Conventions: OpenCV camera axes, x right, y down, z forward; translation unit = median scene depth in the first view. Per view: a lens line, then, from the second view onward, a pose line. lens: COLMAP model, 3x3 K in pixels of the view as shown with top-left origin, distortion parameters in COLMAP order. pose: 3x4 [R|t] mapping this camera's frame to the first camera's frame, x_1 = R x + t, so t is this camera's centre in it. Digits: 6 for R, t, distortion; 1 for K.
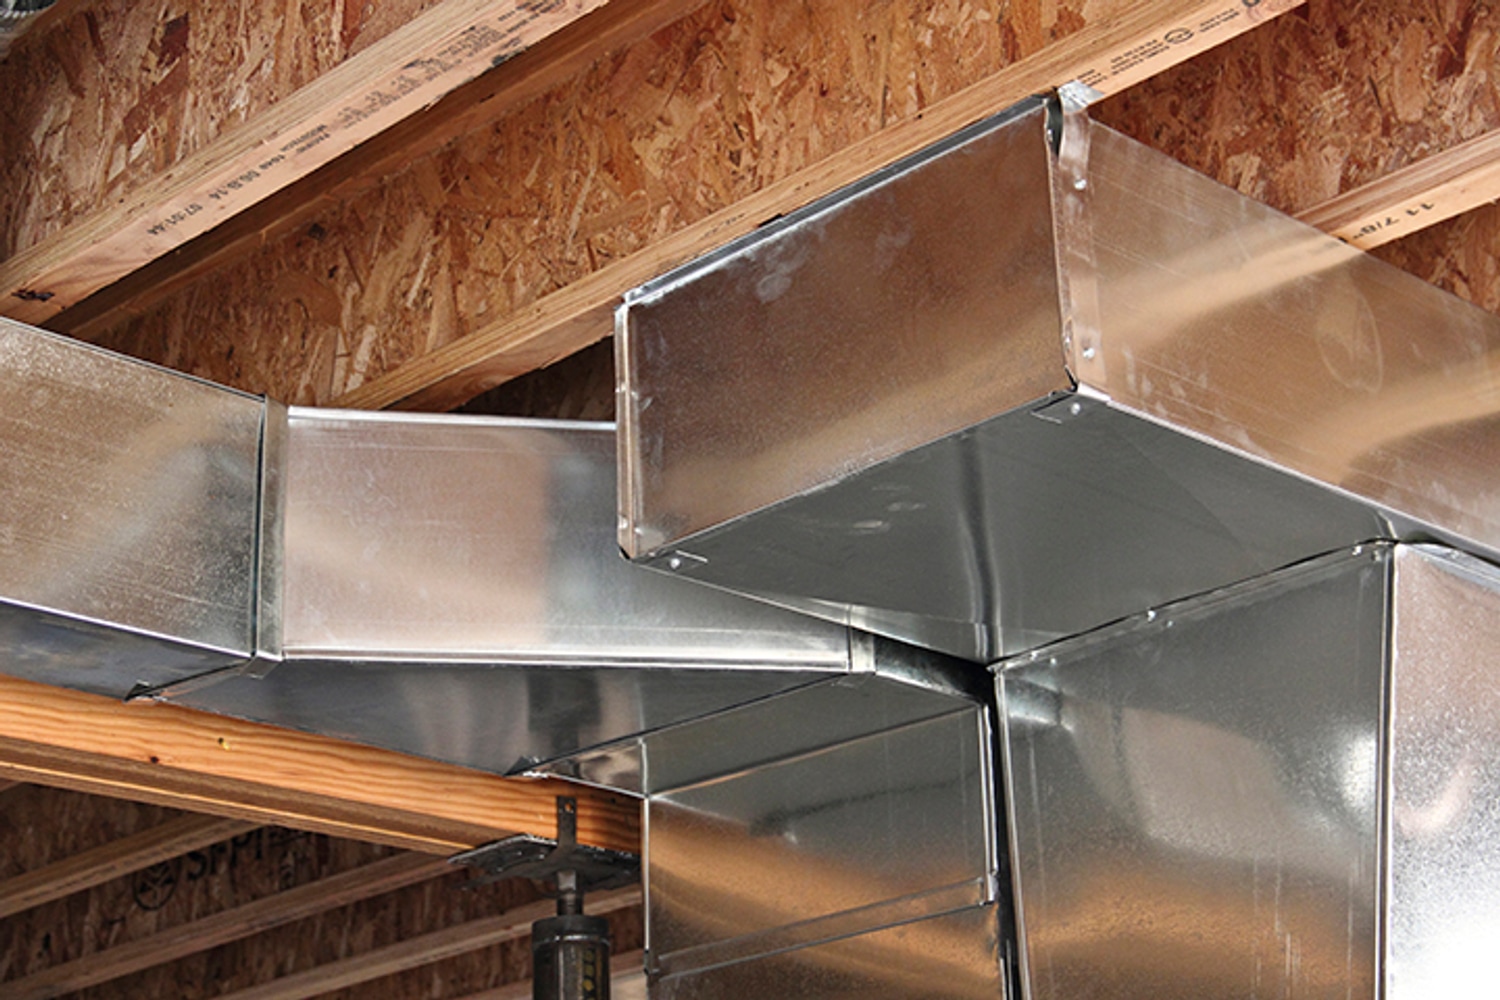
lens RADIAL K [[2927.3, 0, 750.0], [0, 2927.3, 500.0], [0, 0, 1]] dist [0.347940, 0.009982]
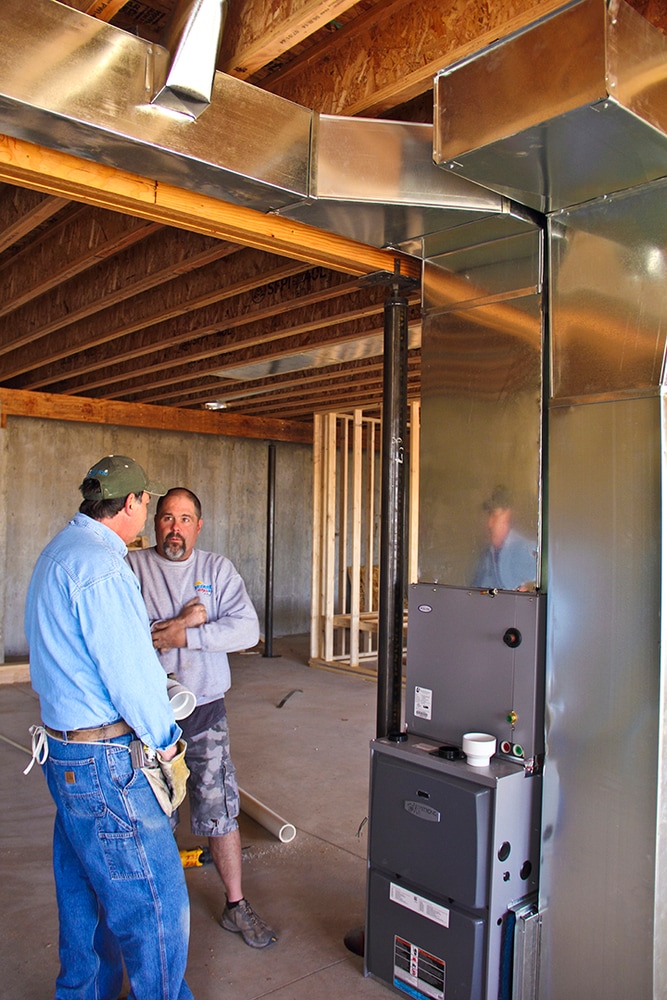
lens RADIAL K [[833.0, 0, 333.5], [0, 833.0, 500.0], [0, 0, 1]] dist [-0.192420, 0.165580]
pose [[0.995942, 0.052092, -0.073393, -0.062538], [-0.025133, 0.944006, 0.328971, 0.068937], [0.086420, -0.325791, 0.941484, 0.111351]]
